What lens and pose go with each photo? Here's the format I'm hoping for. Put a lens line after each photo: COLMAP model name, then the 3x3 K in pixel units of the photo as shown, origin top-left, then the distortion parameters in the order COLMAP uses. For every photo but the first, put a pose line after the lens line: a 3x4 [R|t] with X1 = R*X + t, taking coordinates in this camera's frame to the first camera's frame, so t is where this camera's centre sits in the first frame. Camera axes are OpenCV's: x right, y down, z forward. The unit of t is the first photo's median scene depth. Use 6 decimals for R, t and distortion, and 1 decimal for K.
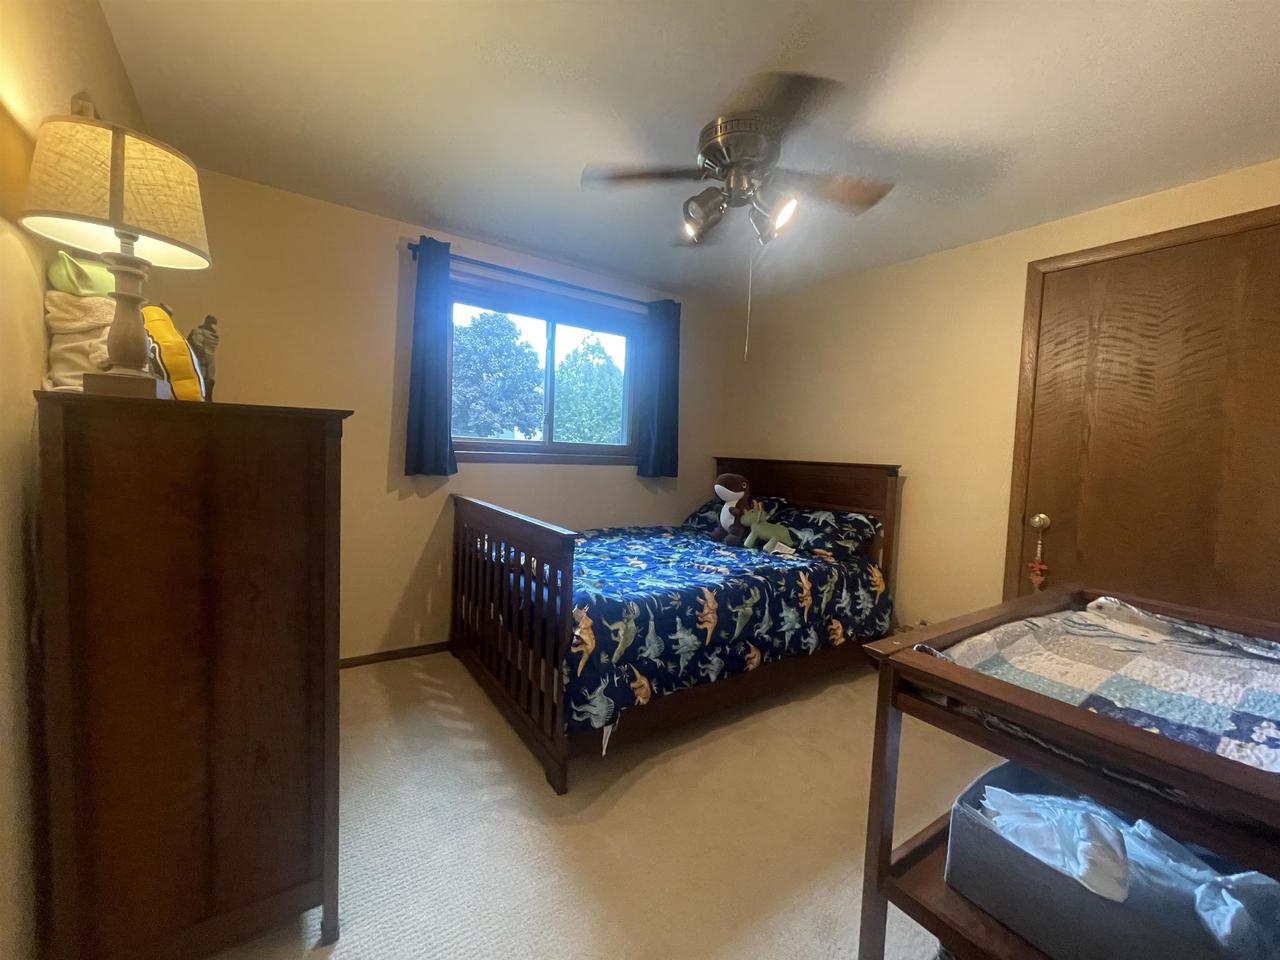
lens RADIAL K [[516.4, 0, 632.9], [0, 516.4, 476.4], [0, 0, 1]] dist [-0.001734, -0.000128]
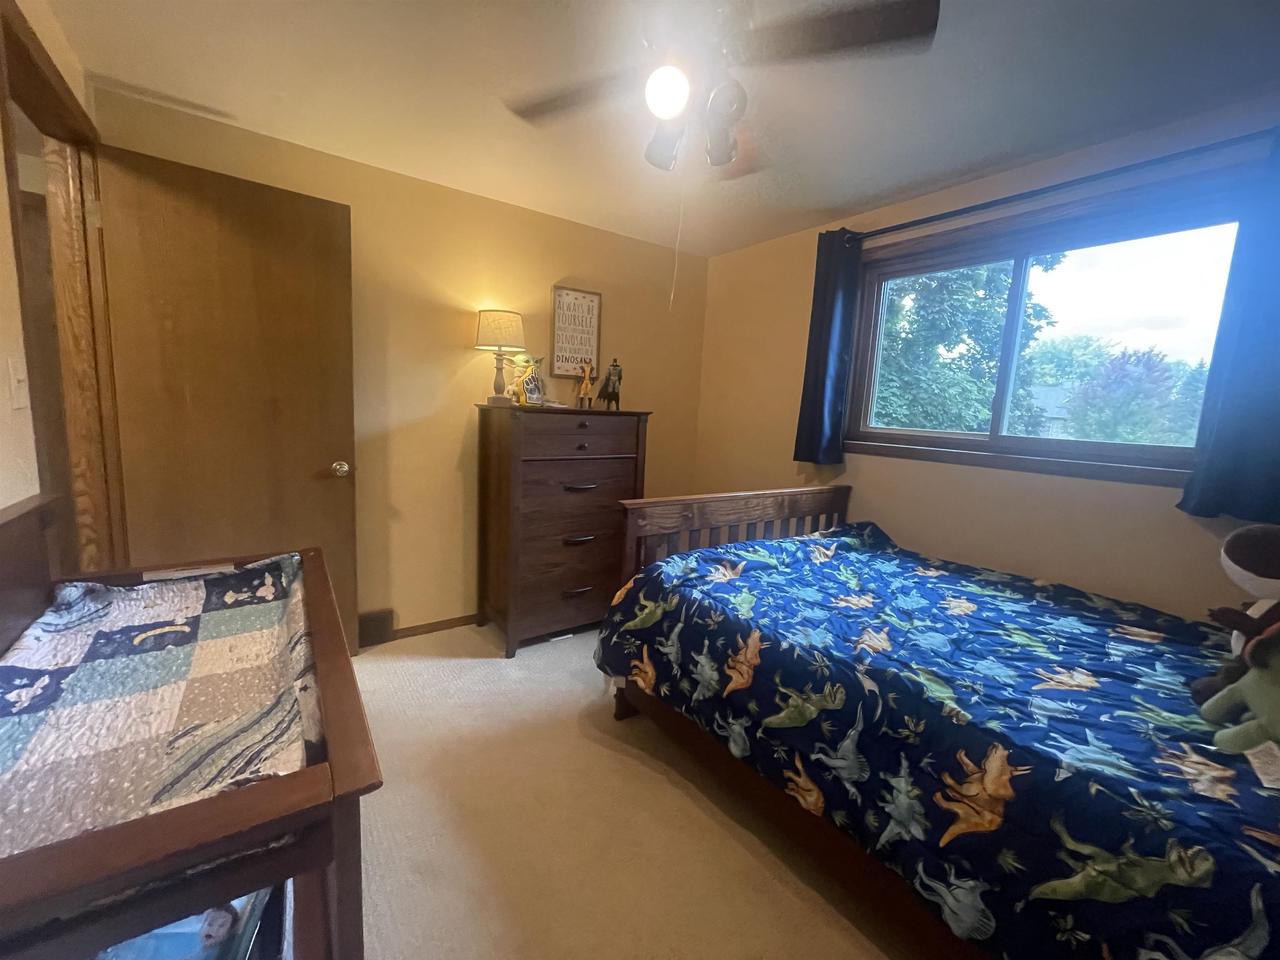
lens RADIAL K [[516.4, 0, 633.8], [0, 516.4, 479.8], [0, 0, 1]] dist [-0.001734, -0.000128]
pose [[0.011714, 0.100612, -0.994857, 0.857032], [-0.098330, 0.990219, 0.098985, -0.047862], [0.995085, 0.096665, 0.021493, 0.820327]]
